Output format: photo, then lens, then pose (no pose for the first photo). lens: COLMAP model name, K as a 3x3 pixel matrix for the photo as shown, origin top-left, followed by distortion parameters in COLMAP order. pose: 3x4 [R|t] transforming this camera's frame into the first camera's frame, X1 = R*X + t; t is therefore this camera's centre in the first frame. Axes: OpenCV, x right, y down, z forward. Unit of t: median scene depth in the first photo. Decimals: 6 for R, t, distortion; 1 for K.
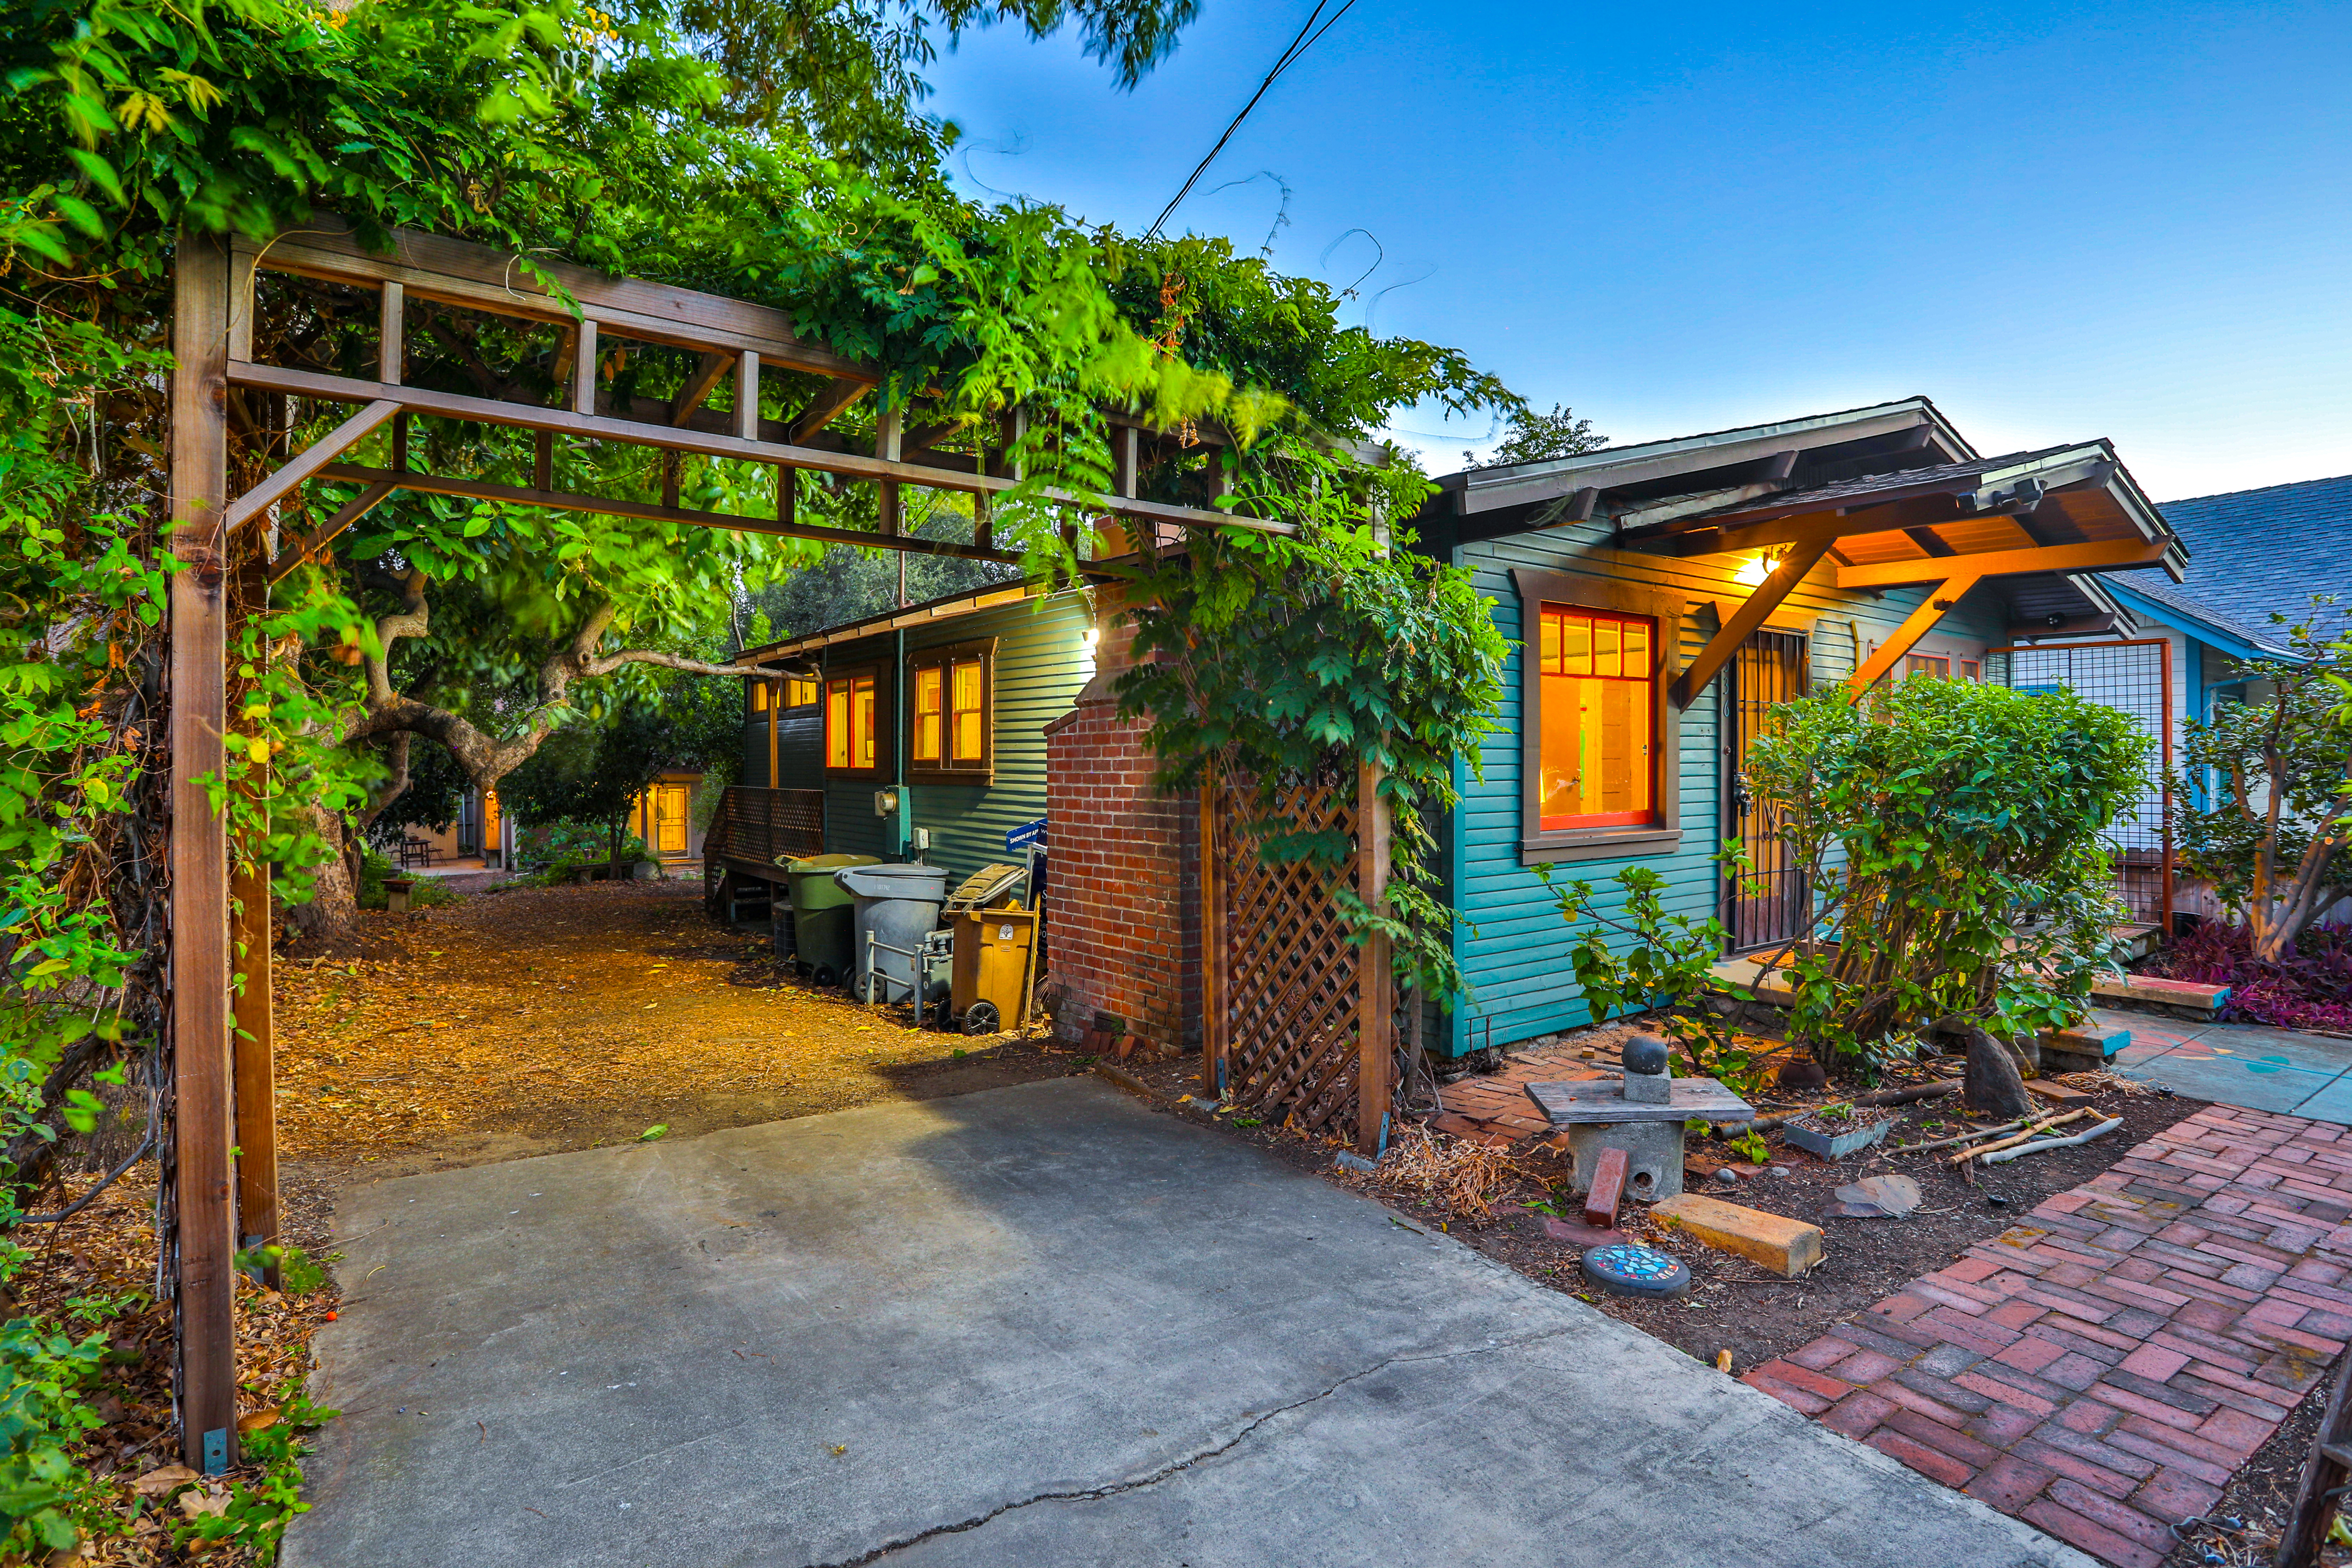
lens RADIAL K [[1173.6, 0, 1176.7], [0, 1173.6, 773.6], [0, 0, 1]] dist [-0.002147, -0.000015]
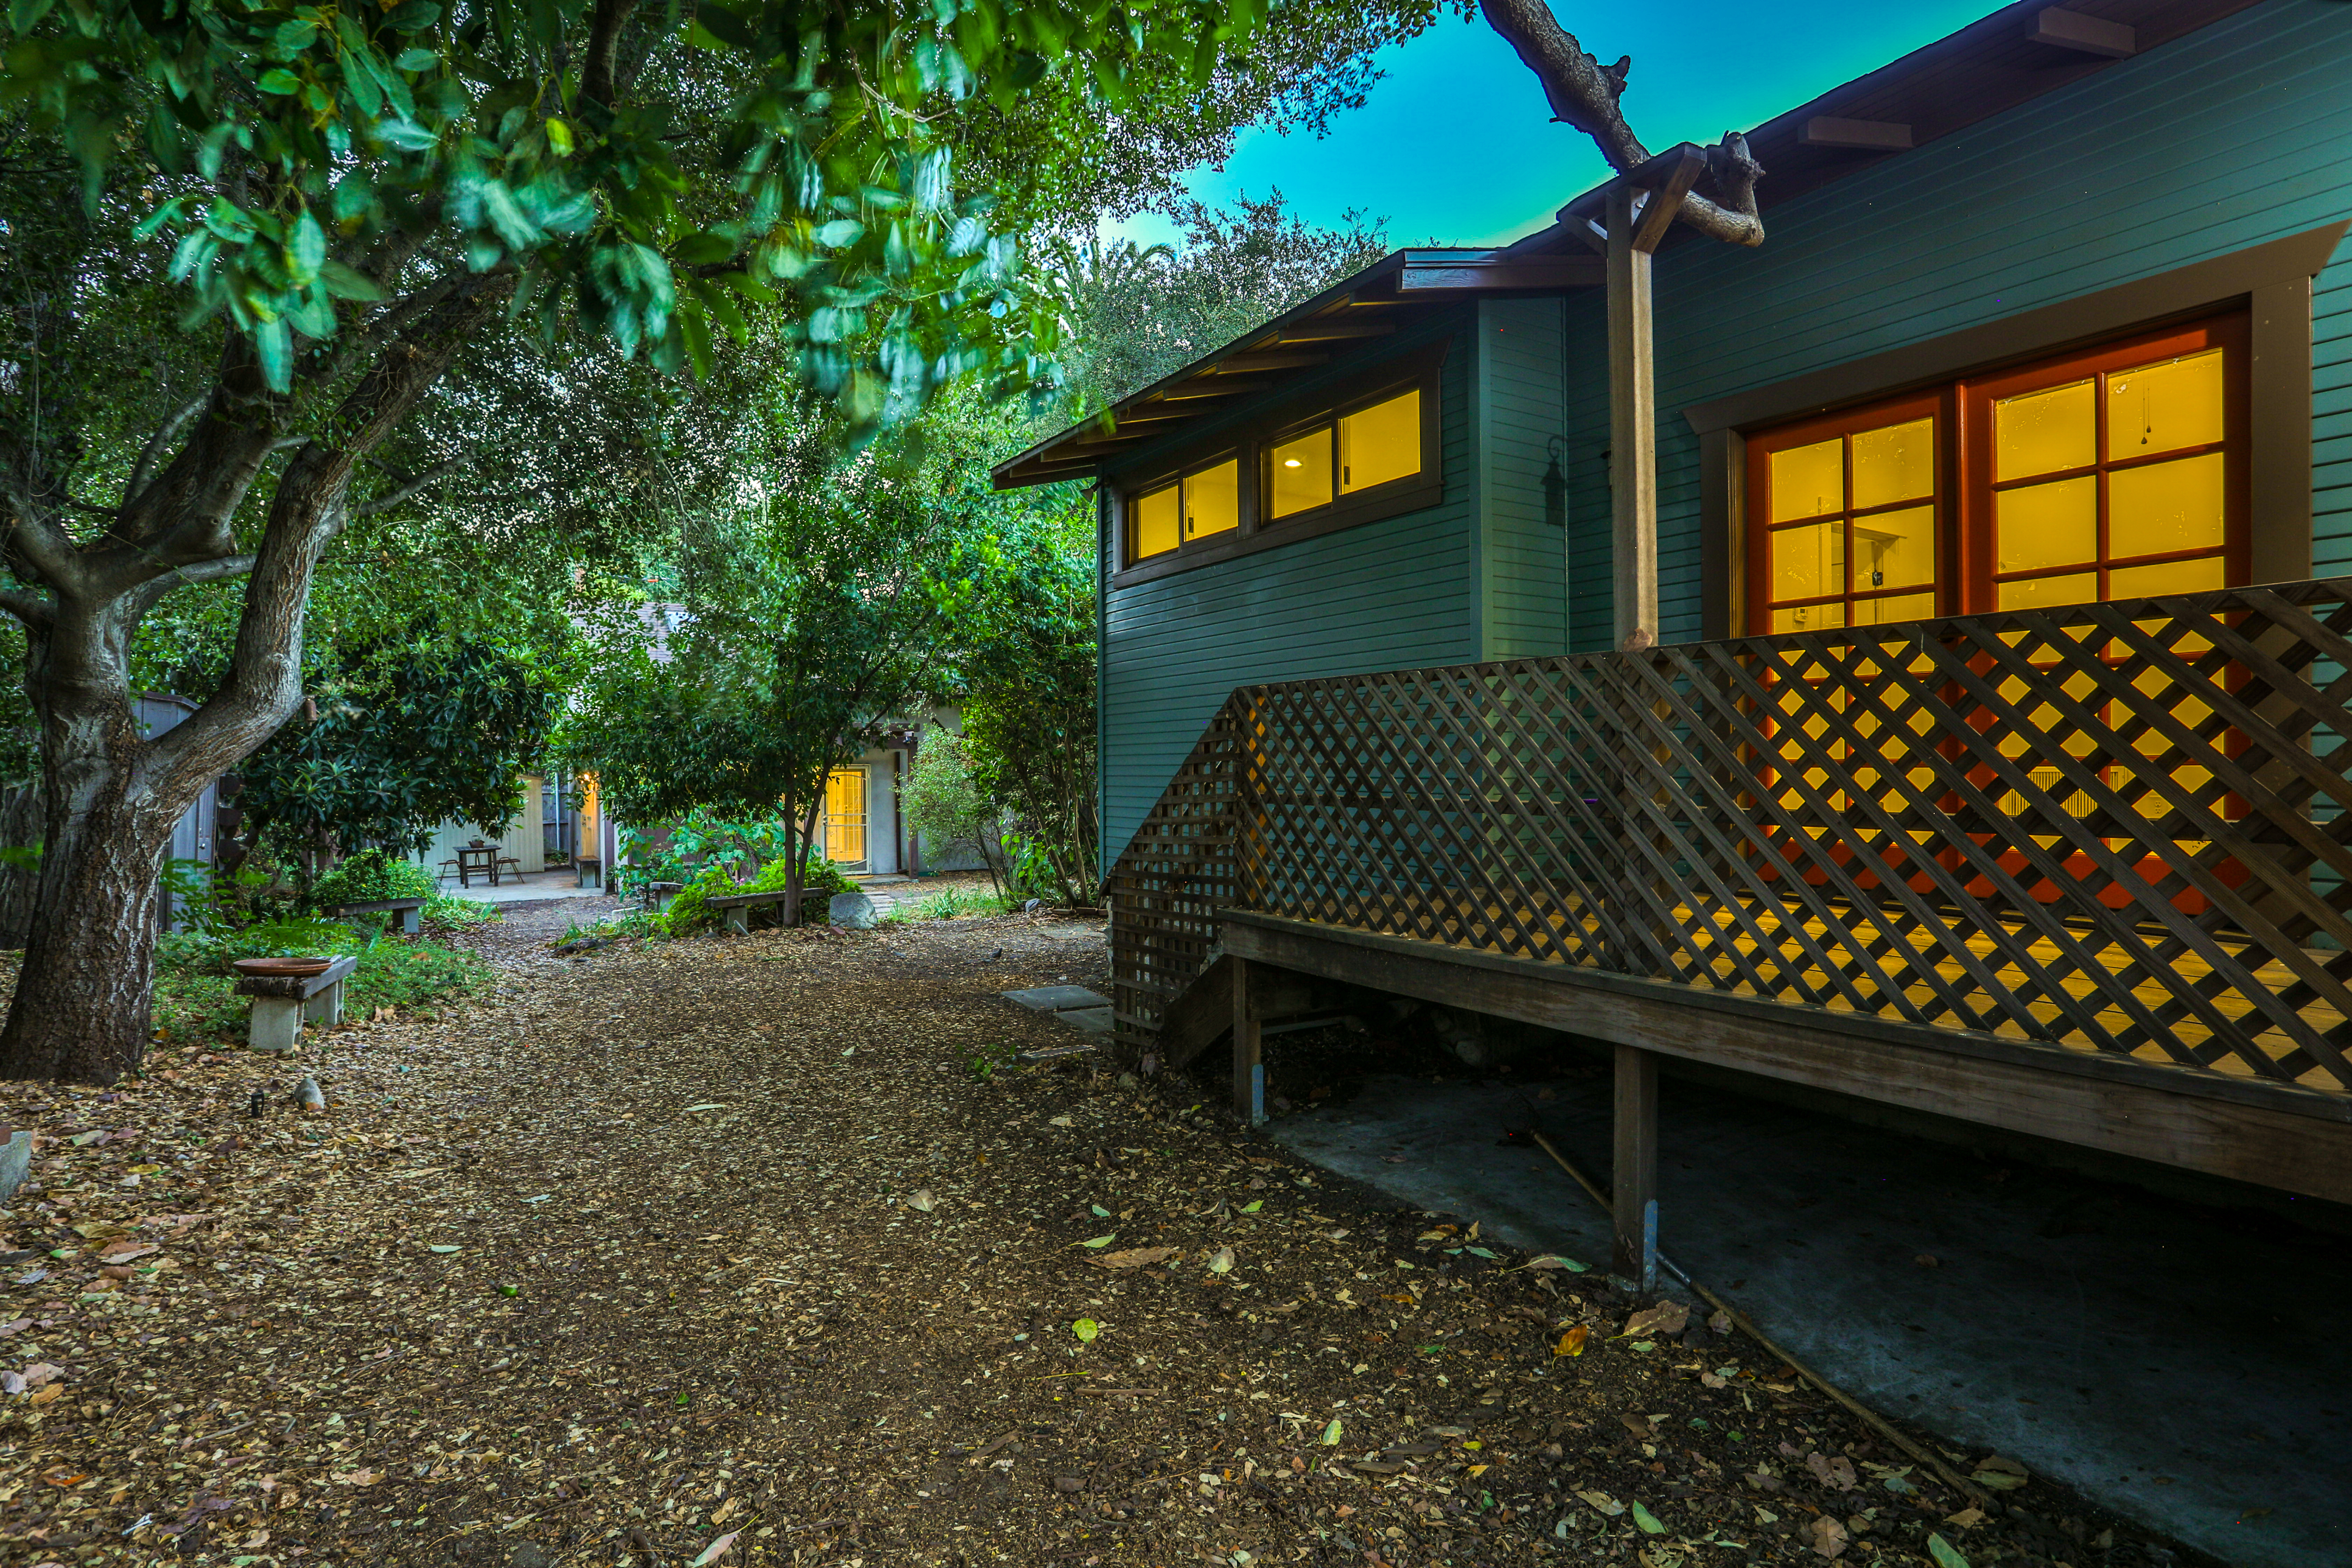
lens RADIAL K [[1173.6, 0, 1176.7], [0, 1173.6, 773.6], [0, 0, 1]] dist [-0.002147, -0.000015]
pose [[0.996587, 0.001065, -0.082542, -0.252296], [-0.001269, 0.999996, -0.002421, 0.021964], [0.082539, 0.002517, 0.996585, 0.468793]]
